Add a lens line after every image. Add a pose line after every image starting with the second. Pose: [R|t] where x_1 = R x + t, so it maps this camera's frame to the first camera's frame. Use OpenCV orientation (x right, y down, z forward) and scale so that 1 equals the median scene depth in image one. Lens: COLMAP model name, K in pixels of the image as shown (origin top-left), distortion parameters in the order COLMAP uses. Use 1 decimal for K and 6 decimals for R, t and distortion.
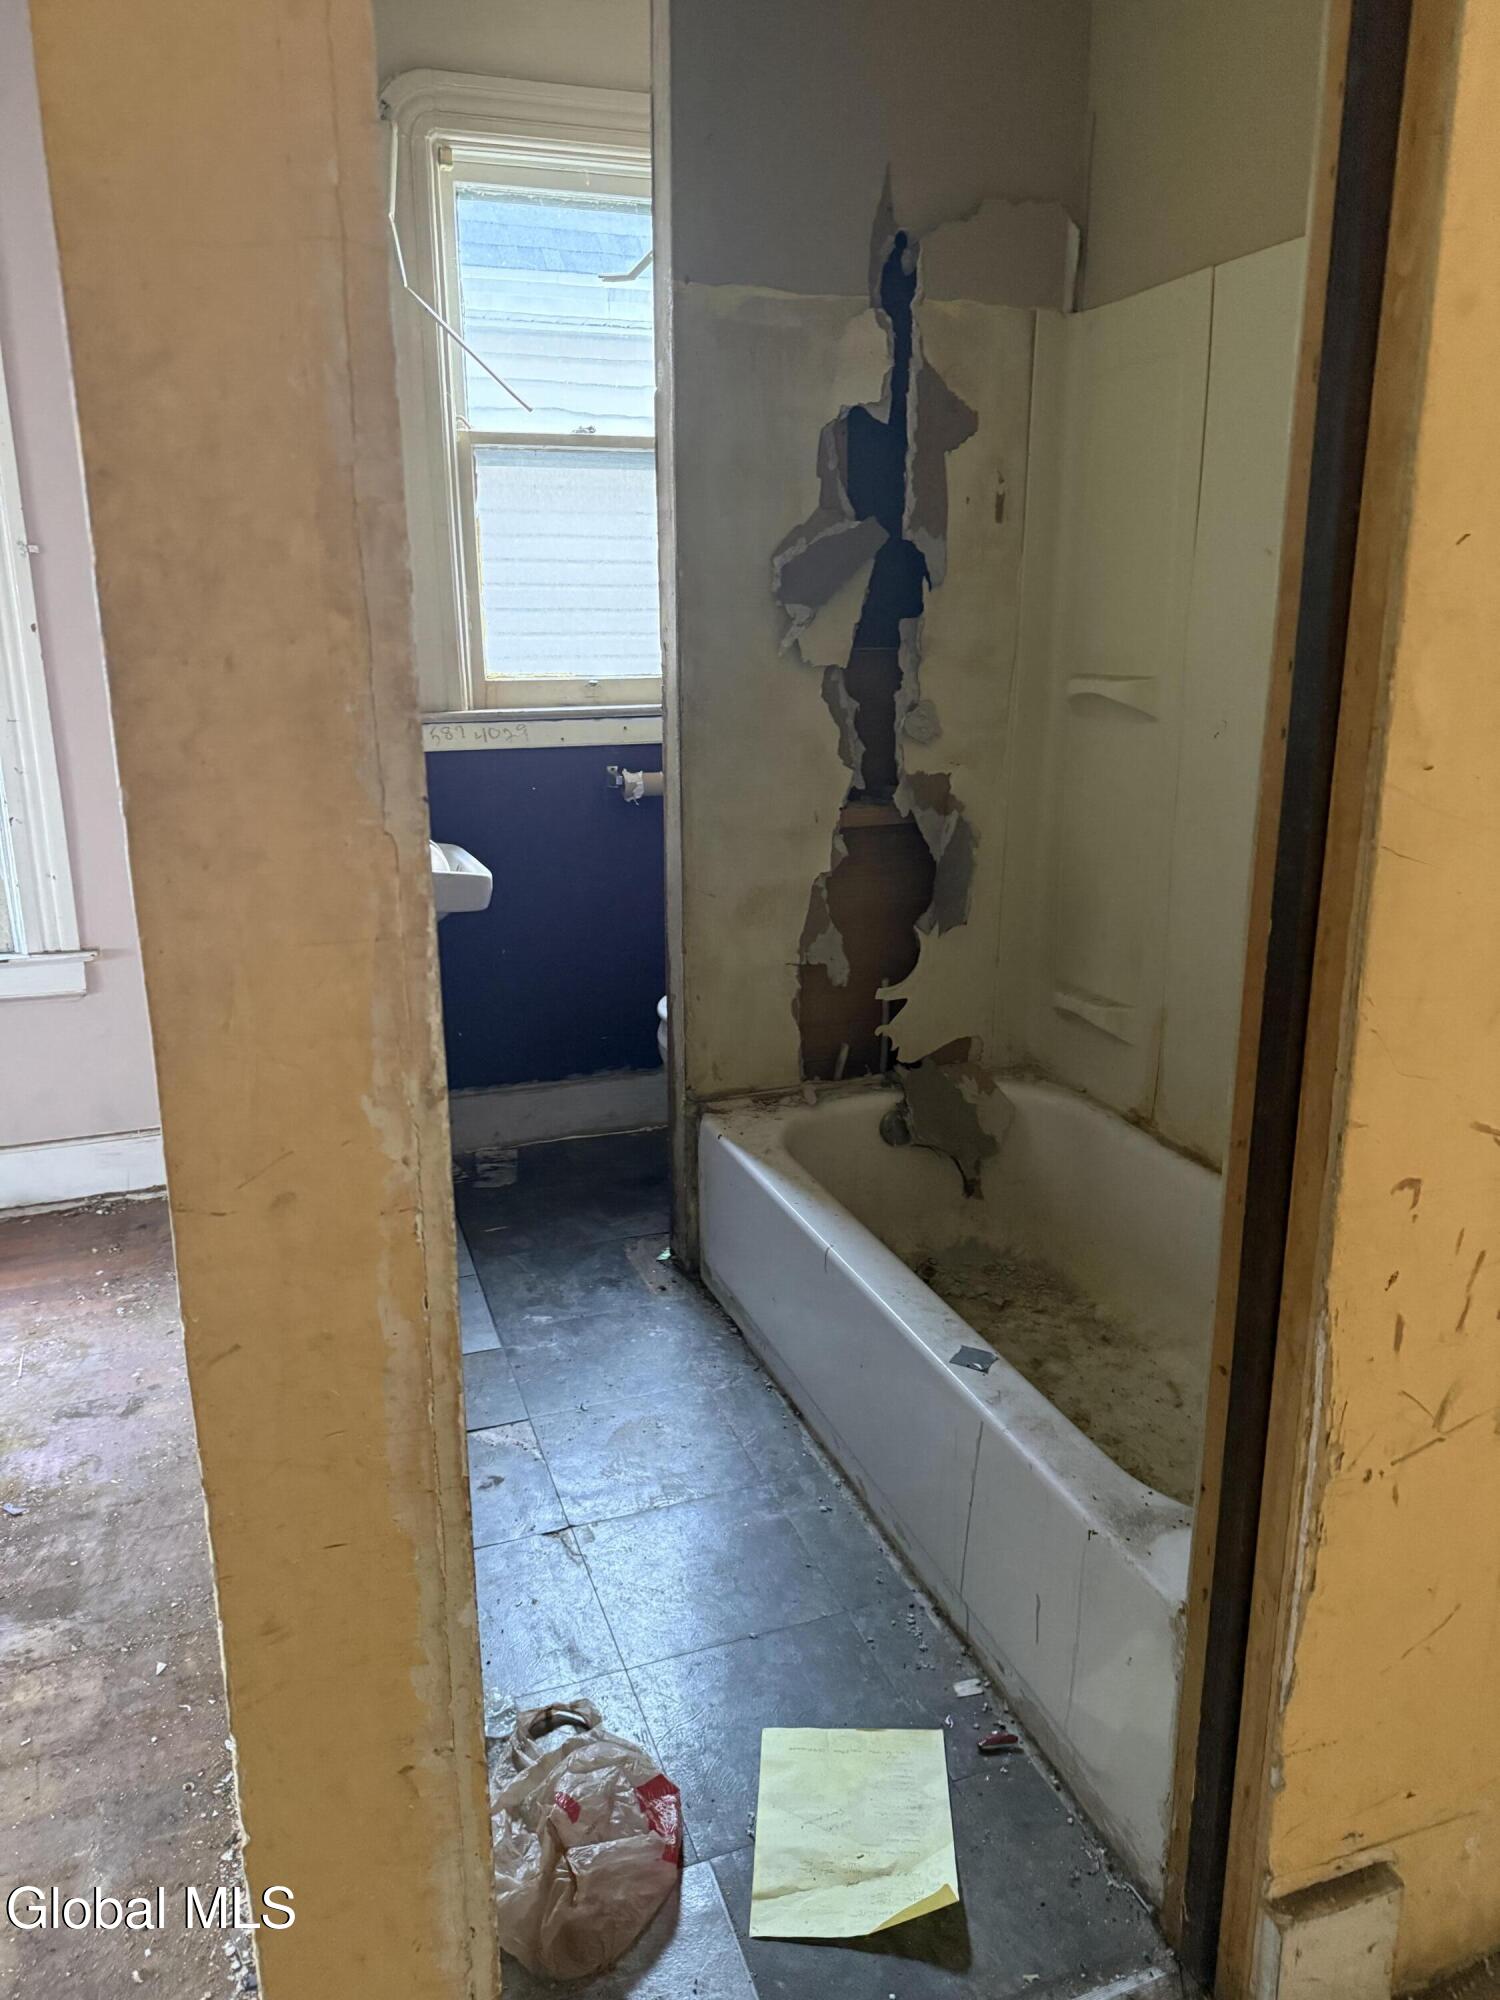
lens RADIAL K [[1410.2, 0, 760.3], [0, 1410.2, 993.0], [0, 0, 1]] dist [0.053088, -0.061896]
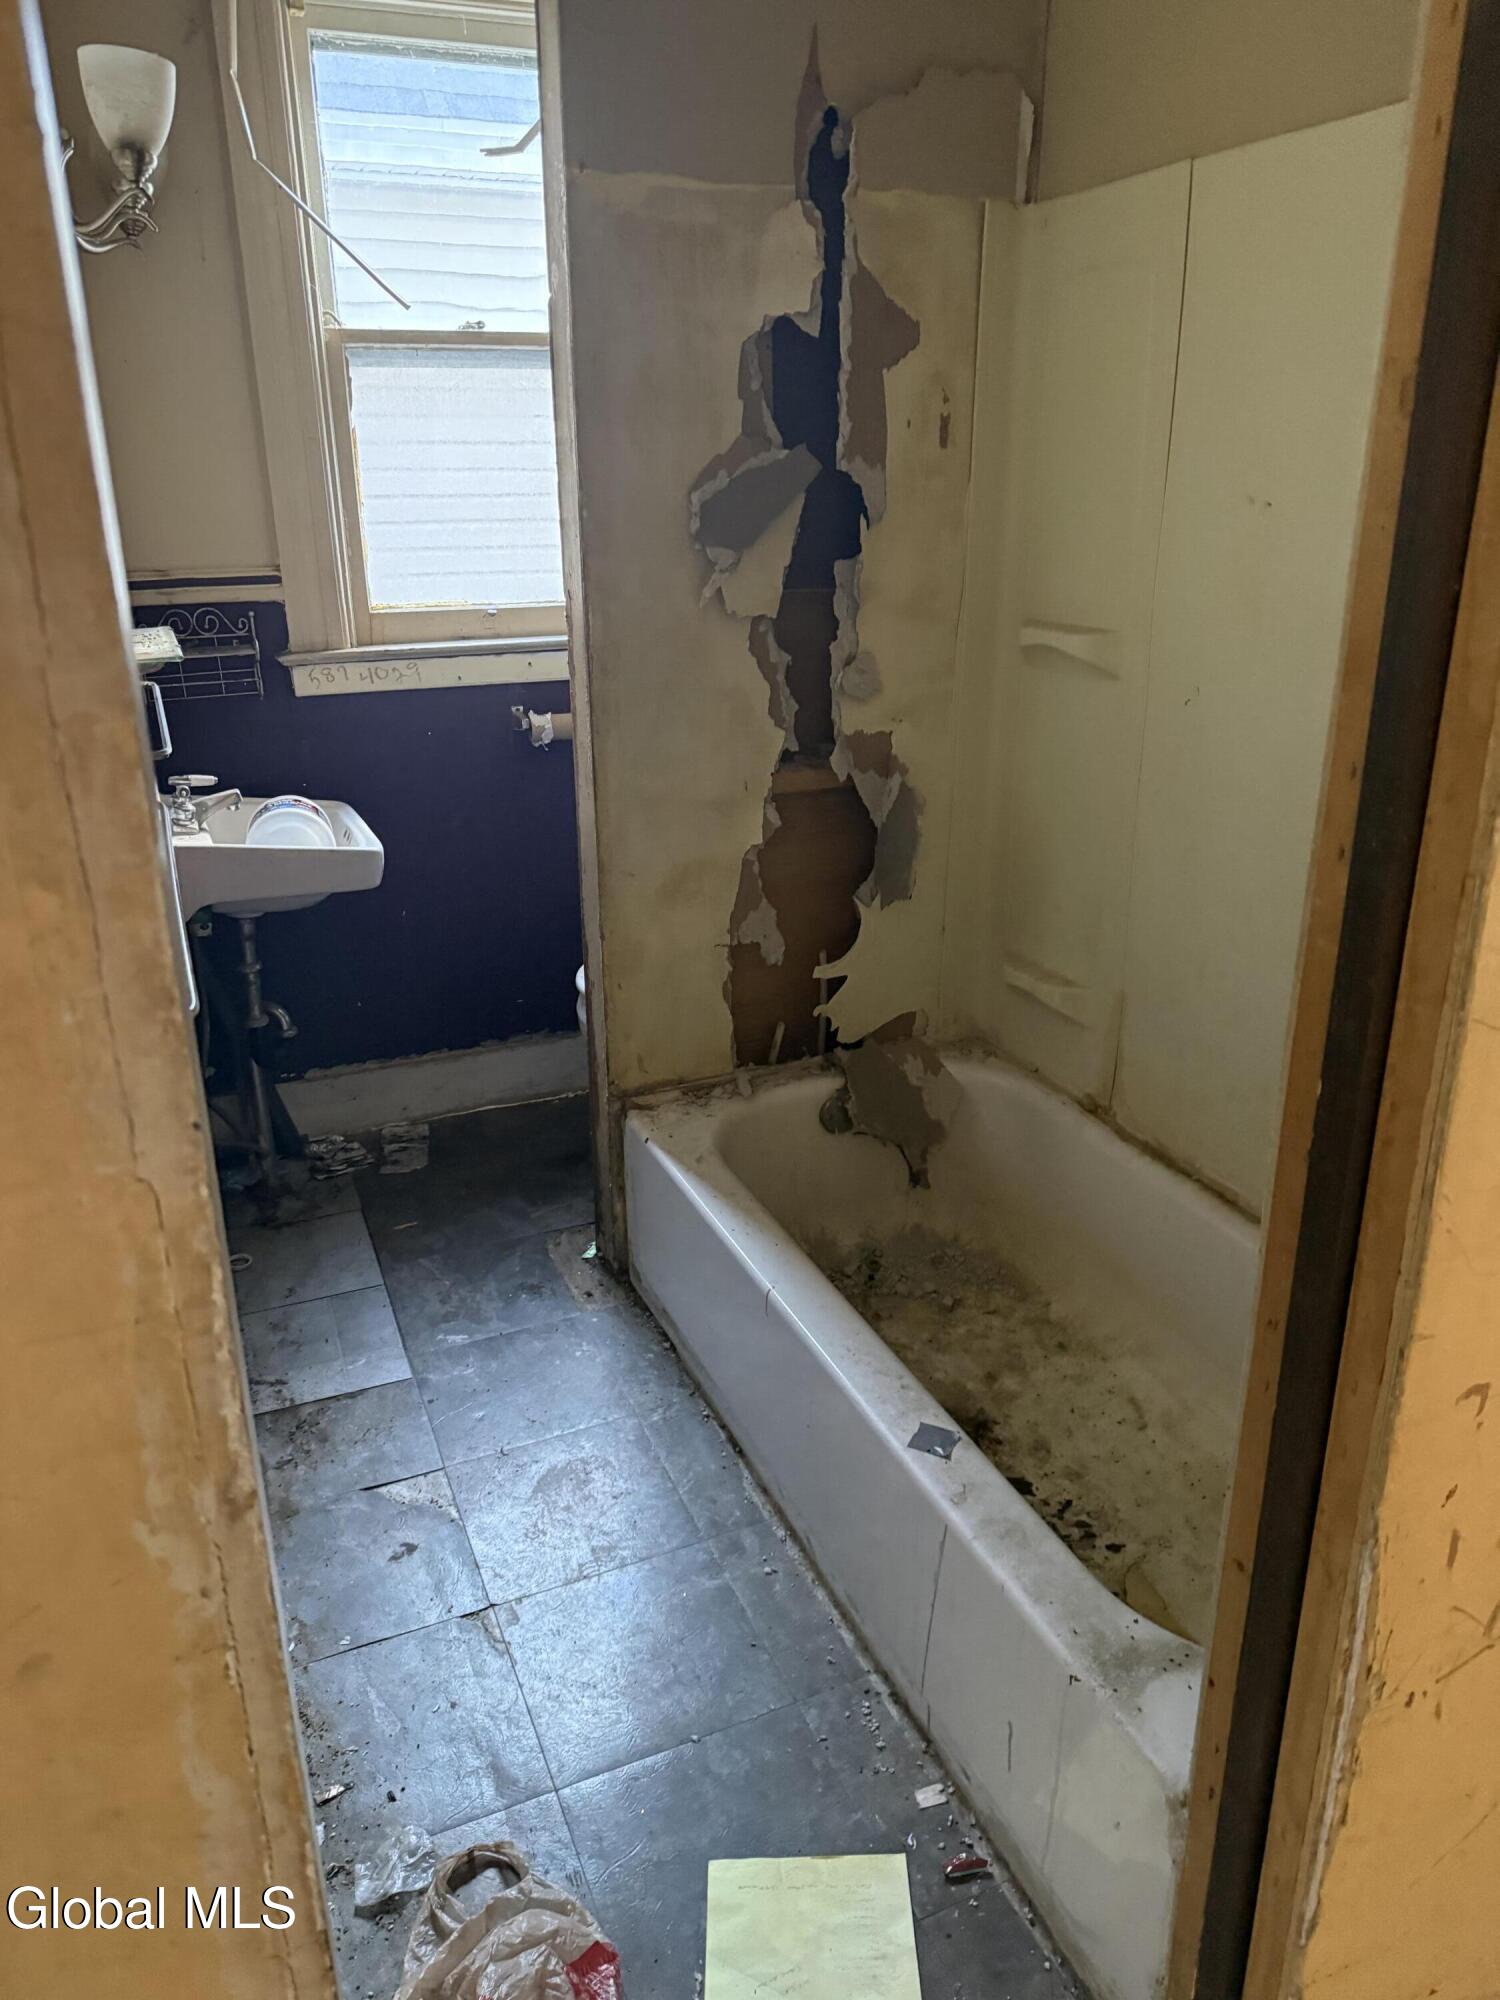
lens RADIAL K [[1410.2, 0, 765.0], [0, 1410.2, 986.1], [0, 0, 1]] dist [0.053088, -0.061896]
pose [[0.998243, -0.022514, 0.054816, 0.000247], [0.017516, 0.995786, 0.090014, -0.100321], [-0.056612, -0.088896, 0.994431, 0.117861]]
